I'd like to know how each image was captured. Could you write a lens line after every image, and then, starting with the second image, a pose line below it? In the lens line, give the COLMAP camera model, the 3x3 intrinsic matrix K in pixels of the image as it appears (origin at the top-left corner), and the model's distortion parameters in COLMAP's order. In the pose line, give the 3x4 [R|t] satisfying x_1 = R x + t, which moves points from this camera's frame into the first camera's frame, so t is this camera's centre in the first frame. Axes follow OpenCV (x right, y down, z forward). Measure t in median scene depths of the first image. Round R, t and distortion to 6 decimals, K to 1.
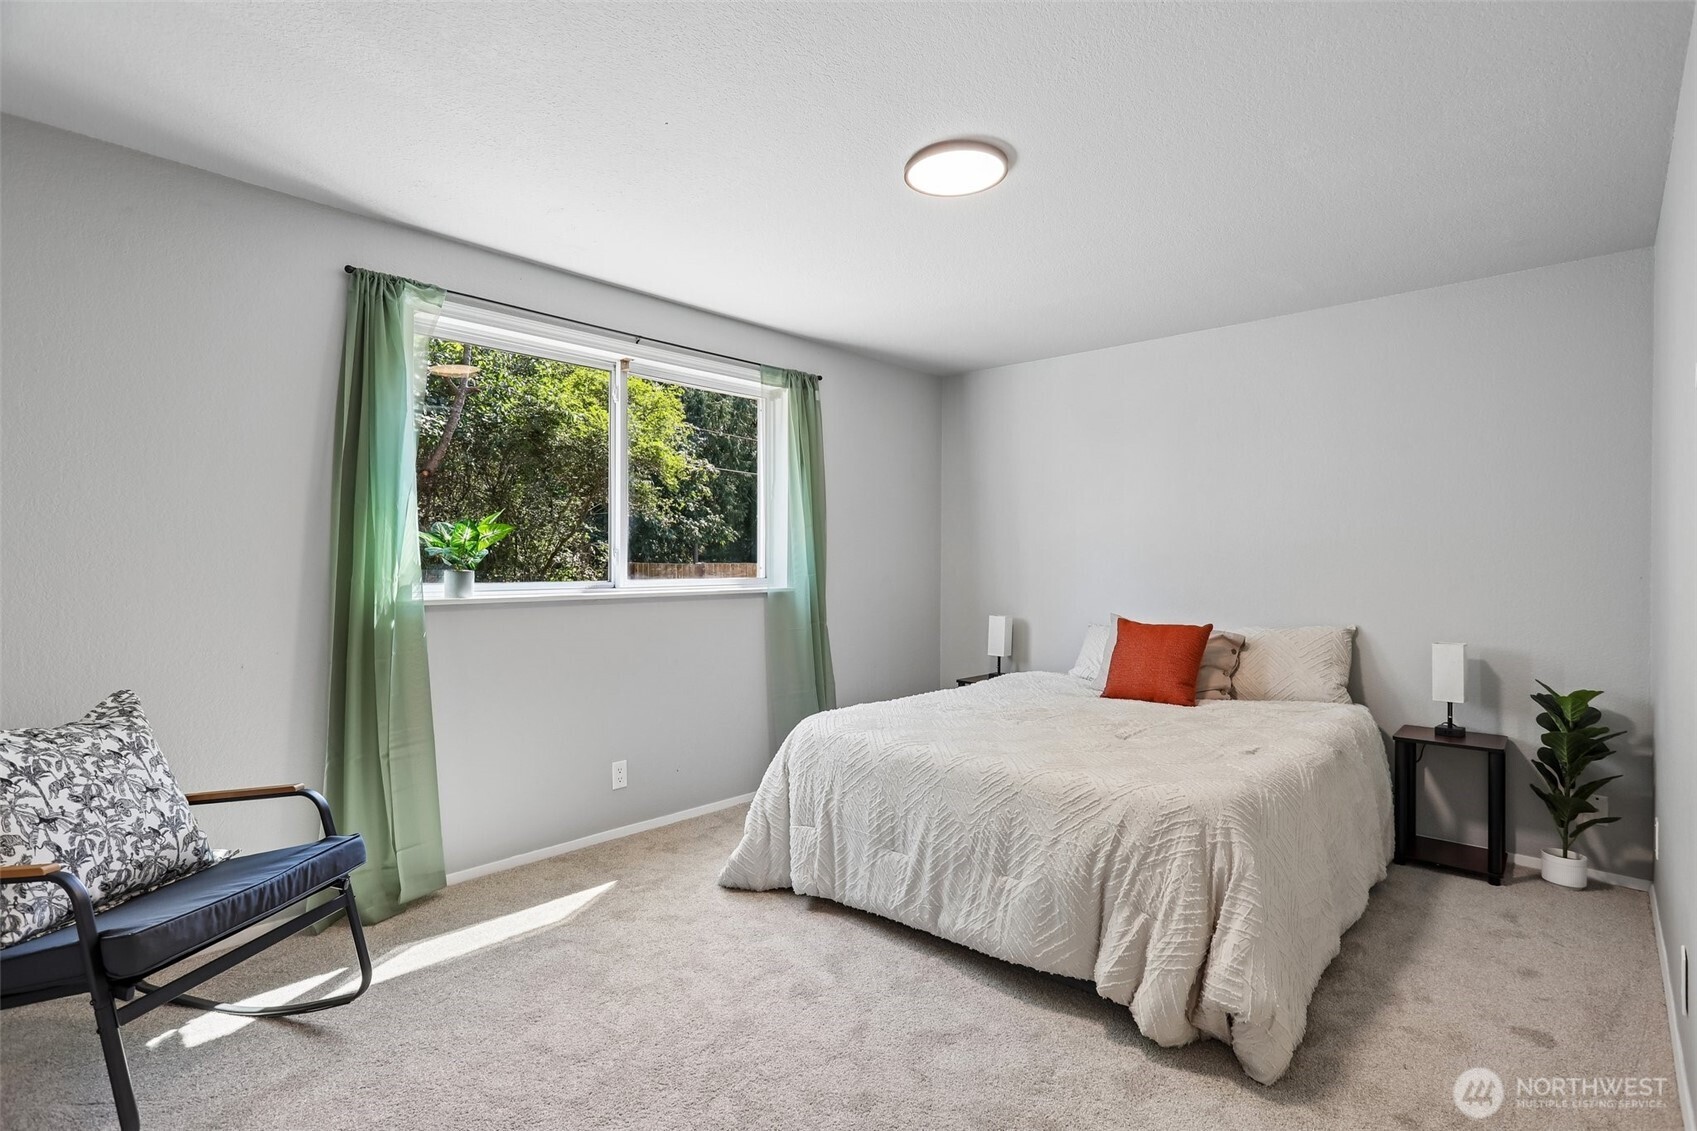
lens RADIAL K [[799.1, 0, 855.7], [0, 799.1, 561.3], [0, 0, 1]] dist [-0.001947, -0.000075]
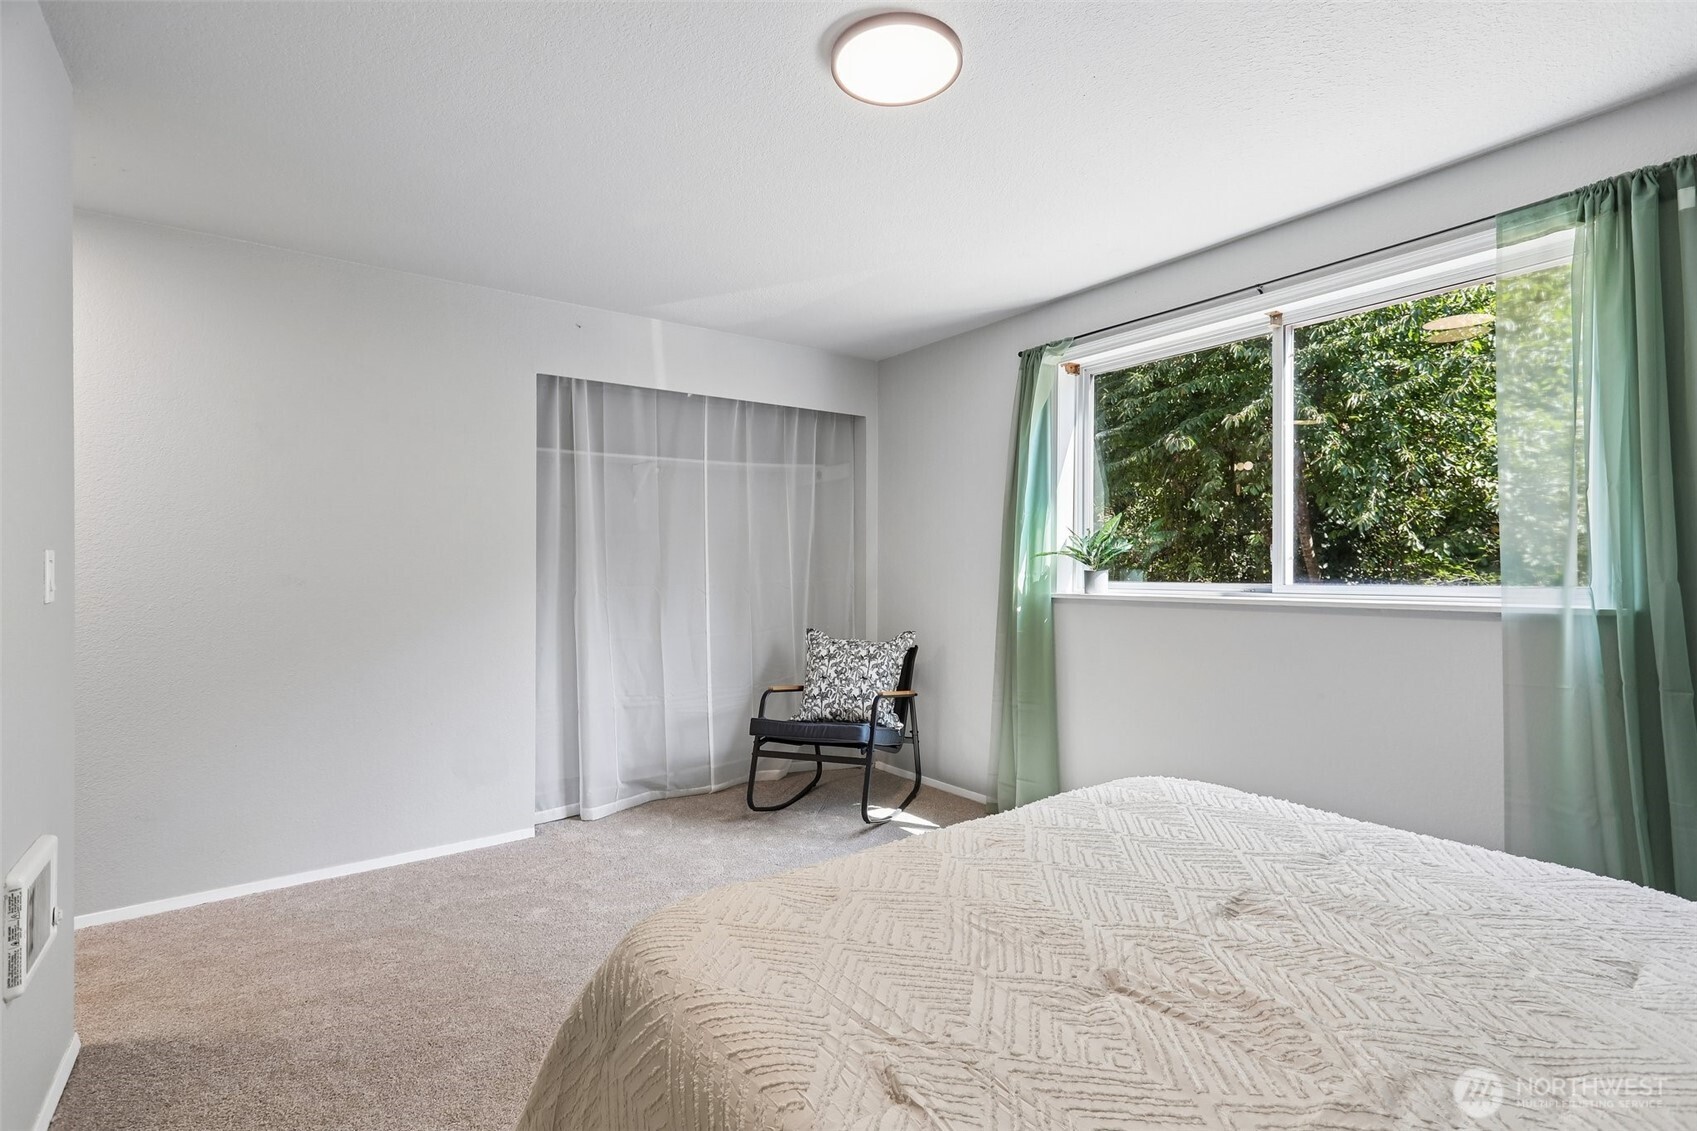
lens RADIAL K [[799.1, 0, 855.7], [0, 799.1, 561.3], [0, 0, 1]] dist [-0.001947, -0.000075]
pose [[-0.184443, -0.006224, -0.982824, 0.644667], [0.007175, 0.999945, -0.007679, 0.004328], [0.982817, -0.008468, -0.184388, 0.791930]]
